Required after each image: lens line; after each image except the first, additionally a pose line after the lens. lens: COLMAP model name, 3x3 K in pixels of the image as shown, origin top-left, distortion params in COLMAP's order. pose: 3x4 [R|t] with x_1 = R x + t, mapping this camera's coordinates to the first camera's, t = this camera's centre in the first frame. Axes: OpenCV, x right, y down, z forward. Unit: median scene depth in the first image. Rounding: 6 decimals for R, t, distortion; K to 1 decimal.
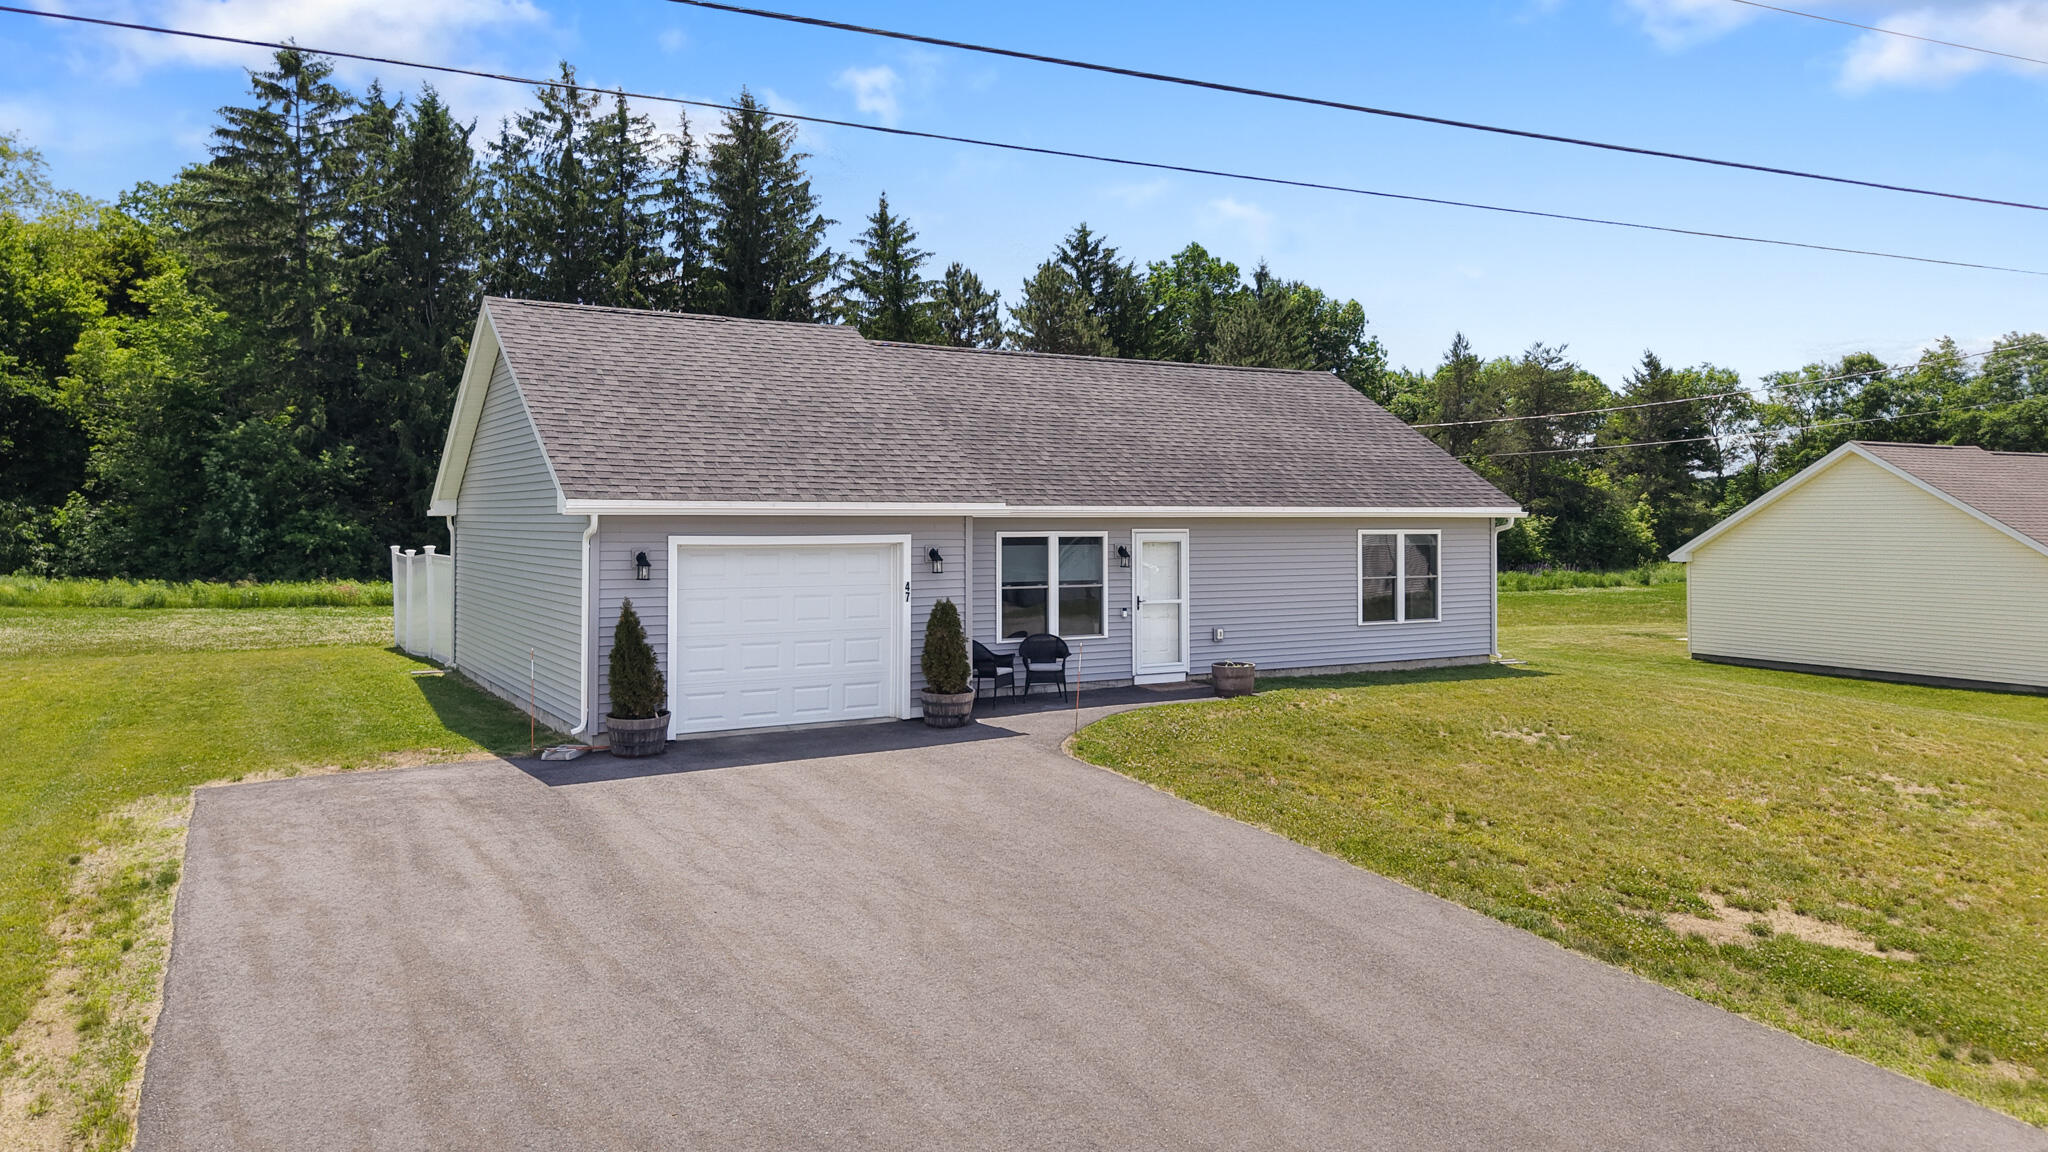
lens RADIAL K [[1394.6, 0, 1025.3], [0, 1394.6, 527.2], [0, 0, 1]] dist [0.020356, -0.002533]
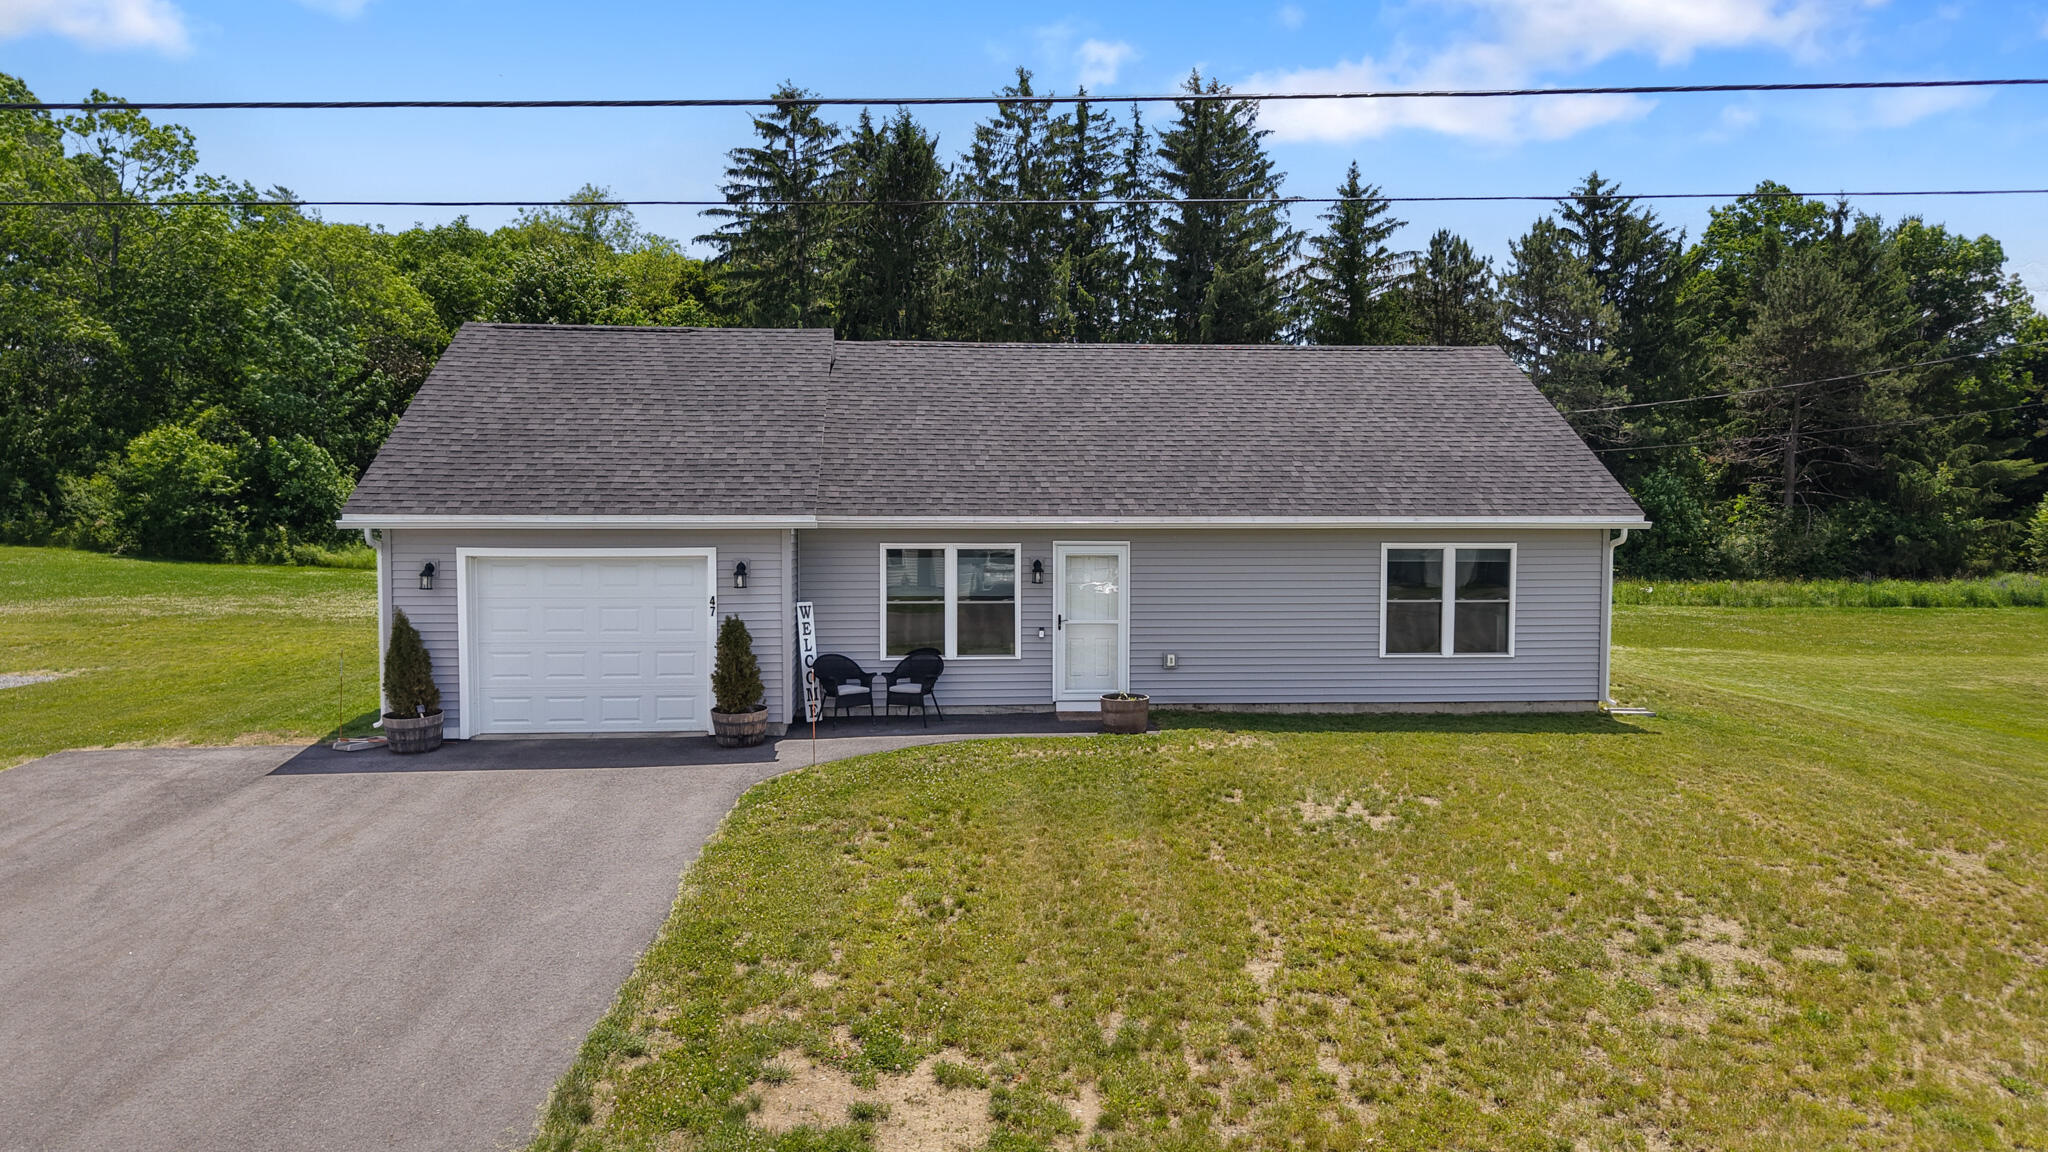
lens RADIAL K [[1373.6, 0, 1024.0], [0, 1373.6, 576.0], [0, 0, 1]] dist [0.055990, -0.073421]
pose [[0.902459, 0.027096, -0.429923, 0.159845], [-0.005722, 0.998686, 0.050930, -0.007716], [0.430738, -0.043502, 0.901428, 0.065677]]
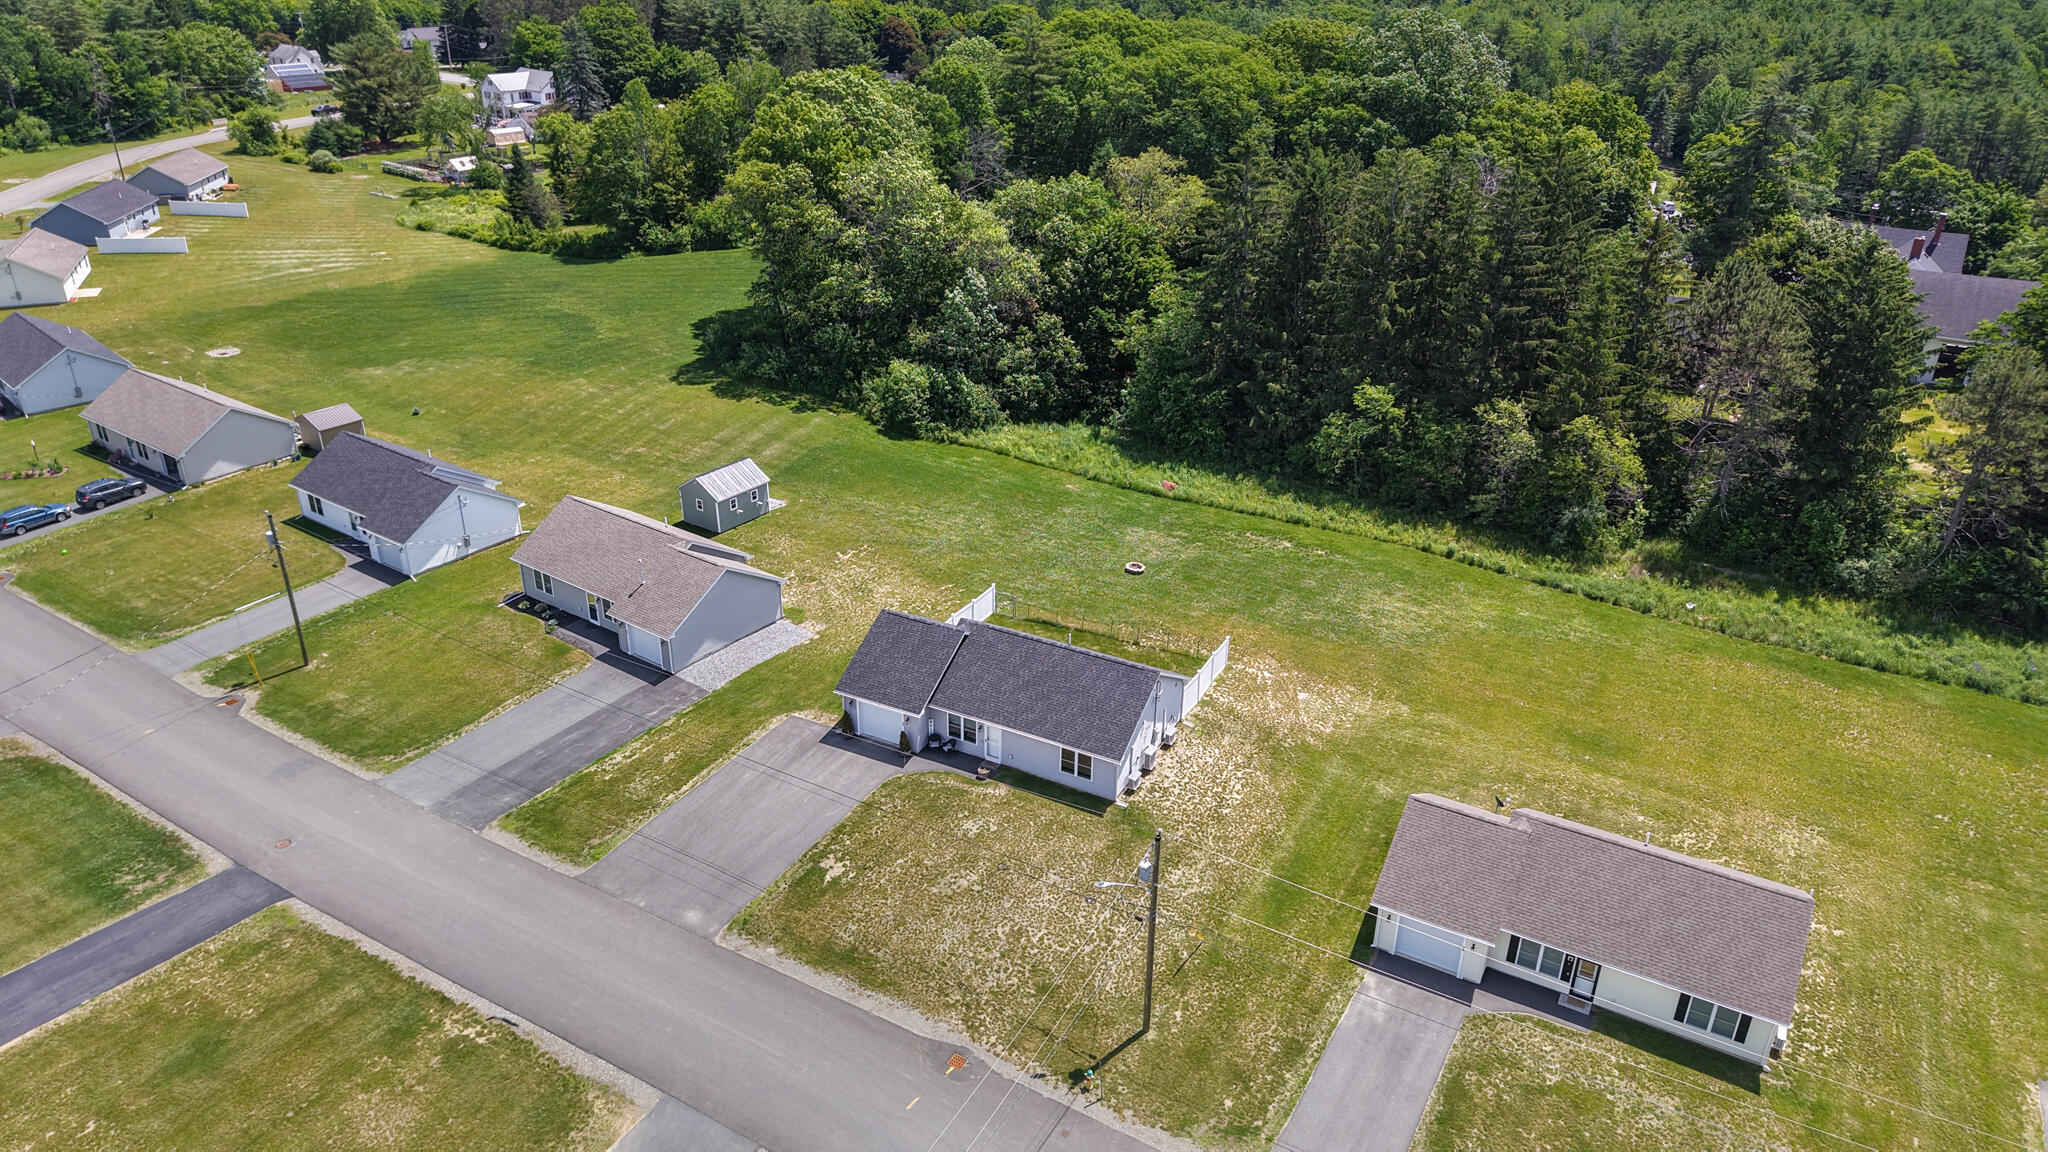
lens RADIAL K [[1373.6, 0, 1024.0], [0, 1373.6, 576.0], [0, 0, 1]] dist [0.055990, -0.073421]
pose [[0.516018, 0.379713, -0.767817, 0.966429], [-0.009353, 0.898822, 0.438214, -0.674787], [0.856527, -0.218945, 0.467360, -0.171196]]
